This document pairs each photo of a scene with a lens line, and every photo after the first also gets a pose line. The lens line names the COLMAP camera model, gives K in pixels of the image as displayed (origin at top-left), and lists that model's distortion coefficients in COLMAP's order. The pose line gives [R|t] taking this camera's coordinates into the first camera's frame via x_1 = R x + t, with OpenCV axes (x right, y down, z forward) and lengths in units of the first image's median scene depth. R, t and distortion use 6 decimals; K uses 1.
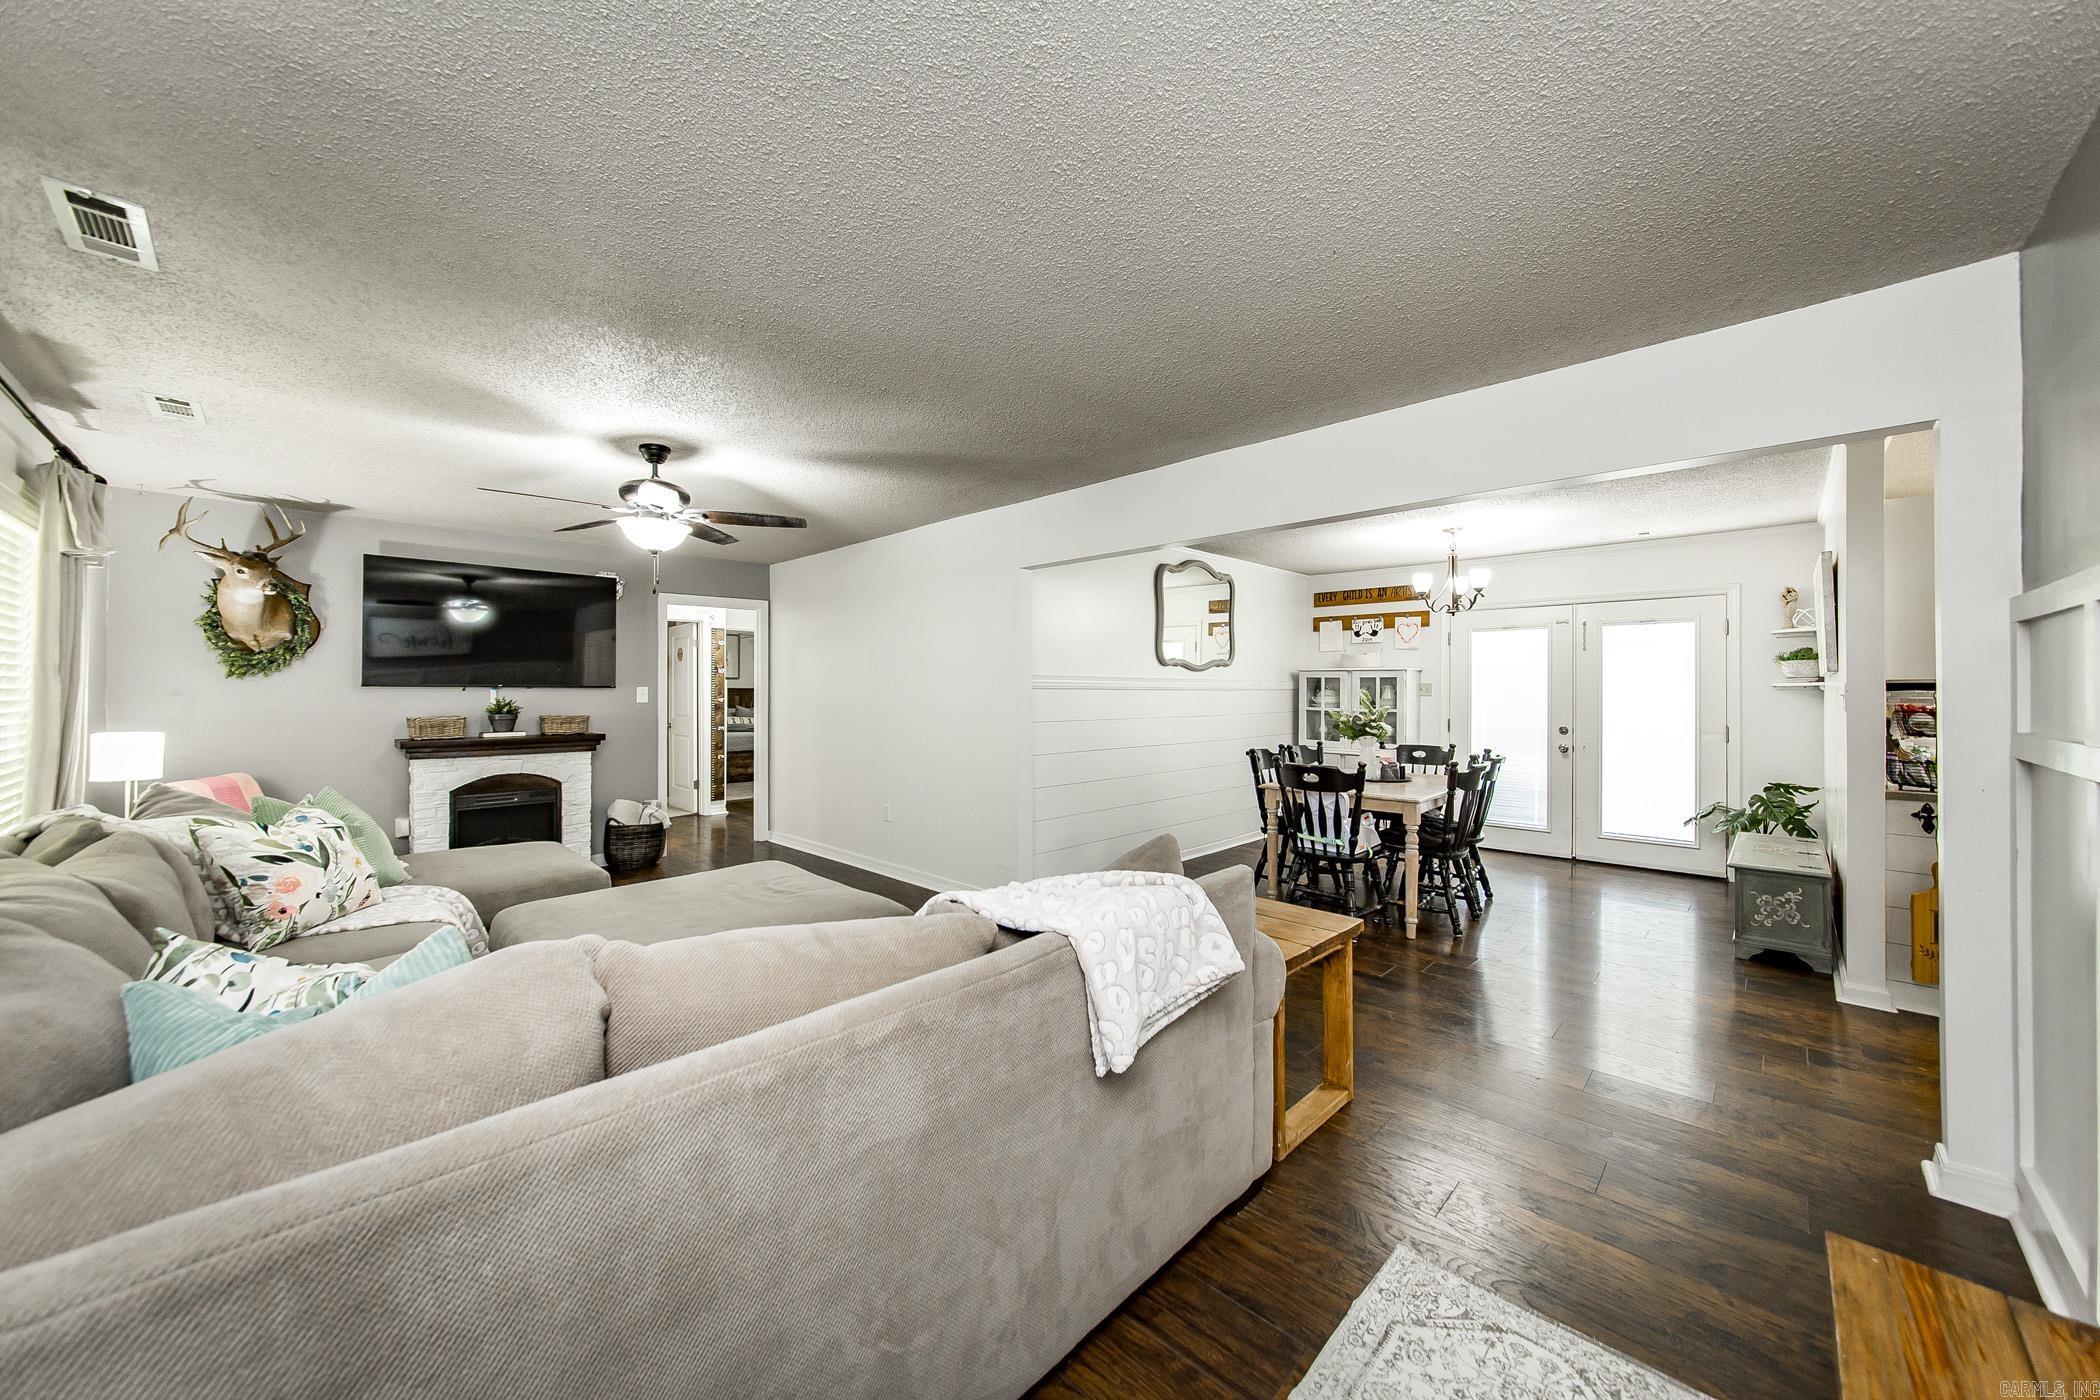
lens RADIAL K [[767.2, 0, 1064.3], [0, 767.2, 689.1], [0, 0, 1]] dist [-0.000219, 0.000270]
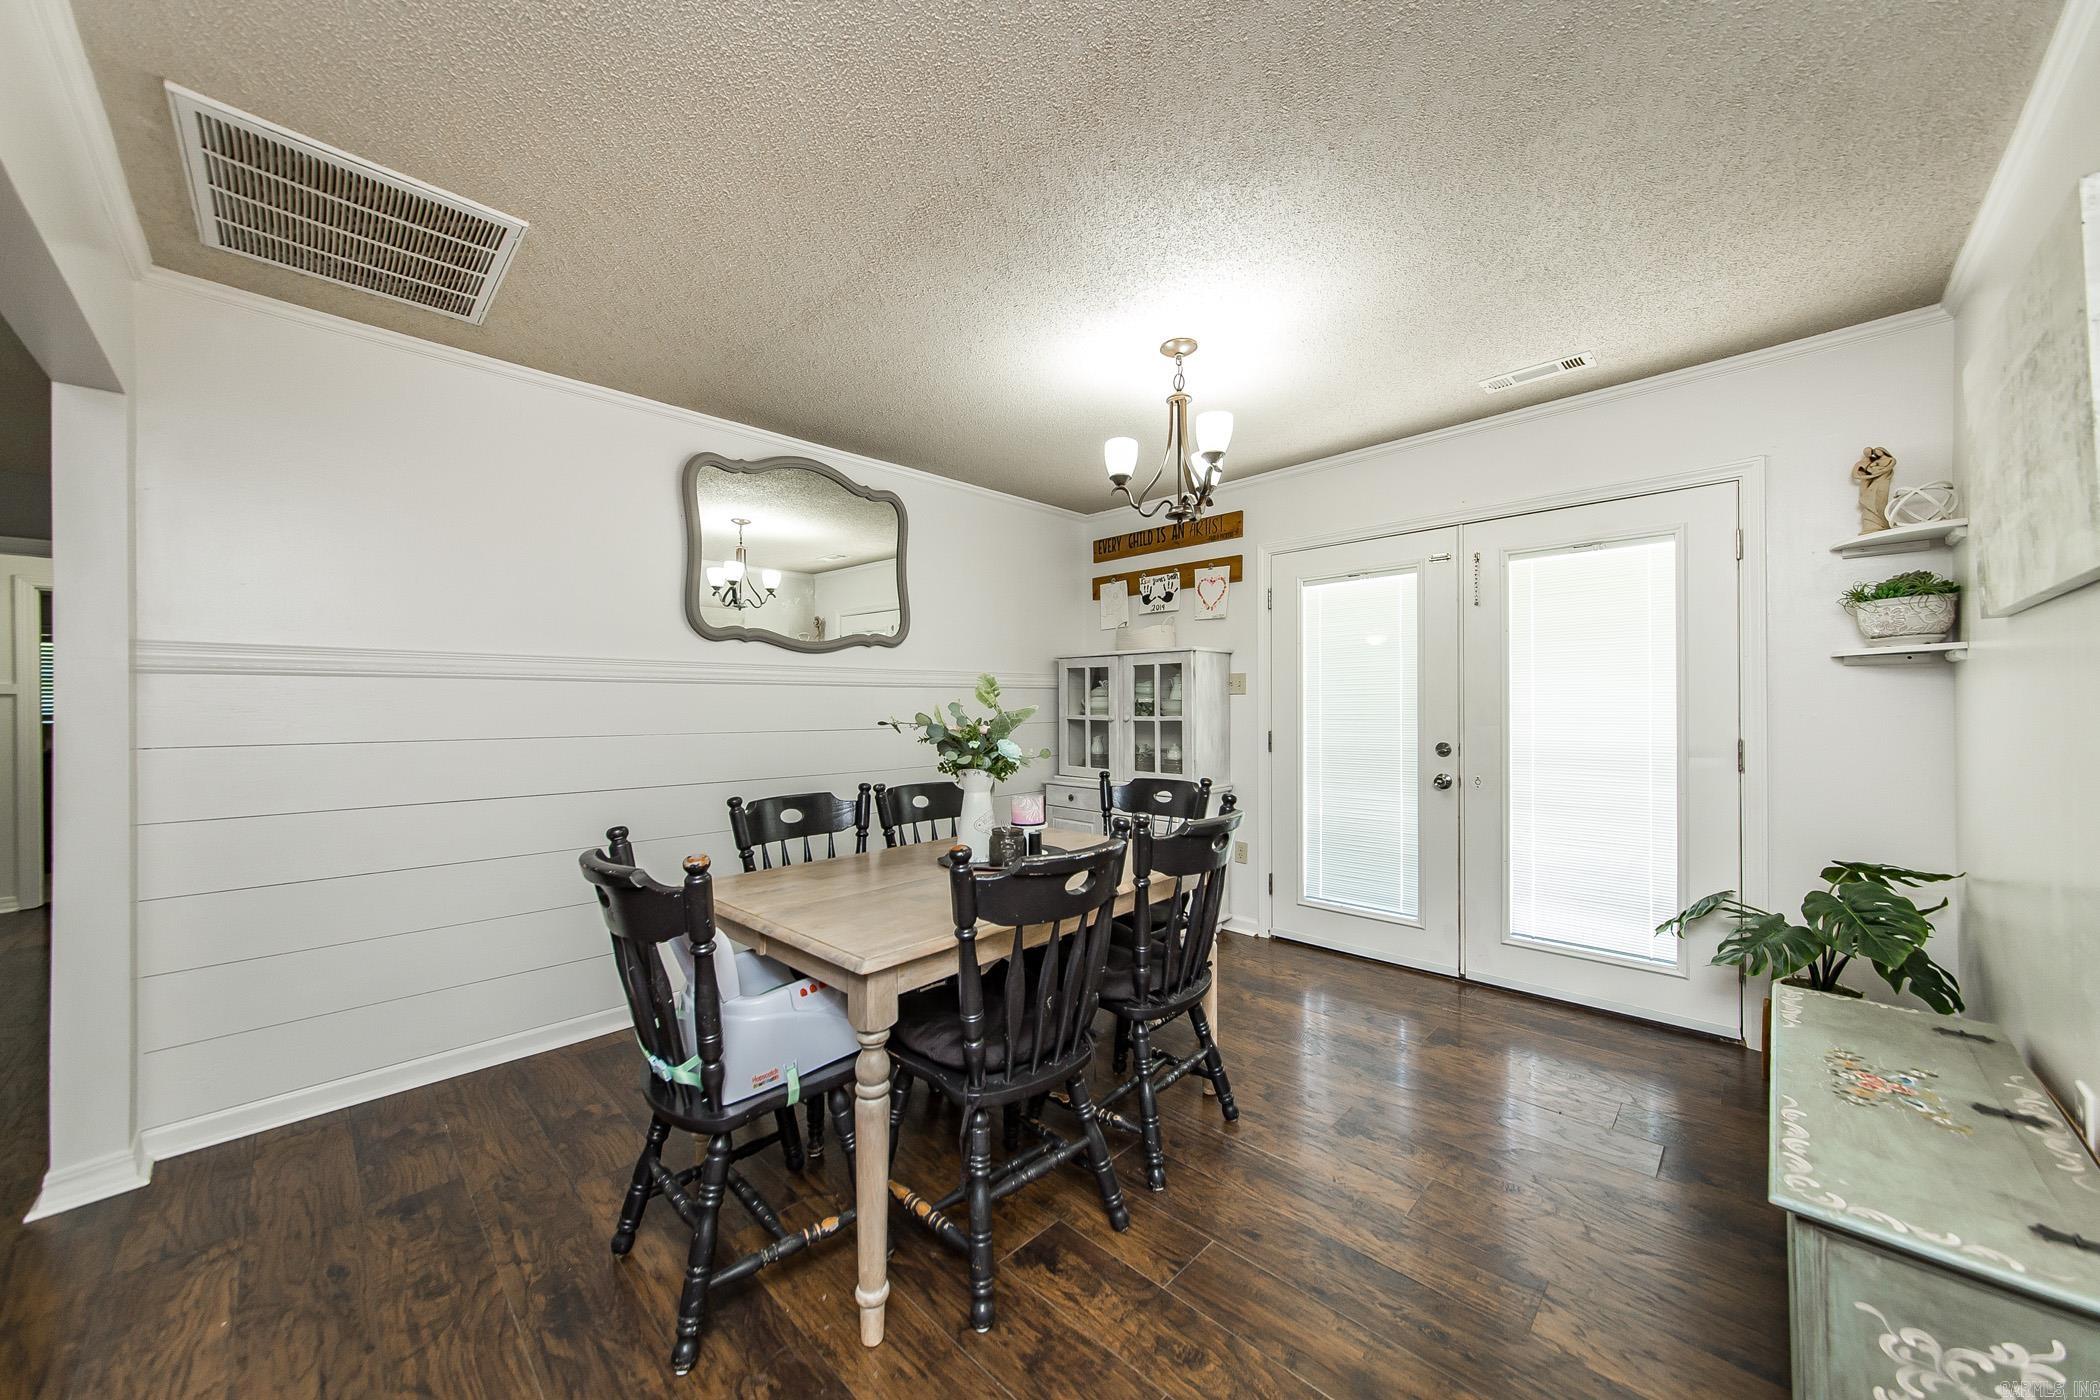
lens RADIAL K [[767.2, 0, 1035.0], [0, 767.2, 708.0], [0, 0, 1]] dist [-0.000219, 0.000270]
pose [[0.999867, -0.005979, -0.015163, 0.358116], [0.006011, 0.999980, 0.002089, 0.020317], [0.015150, -0.002180, 0.999883, 0.429170]]
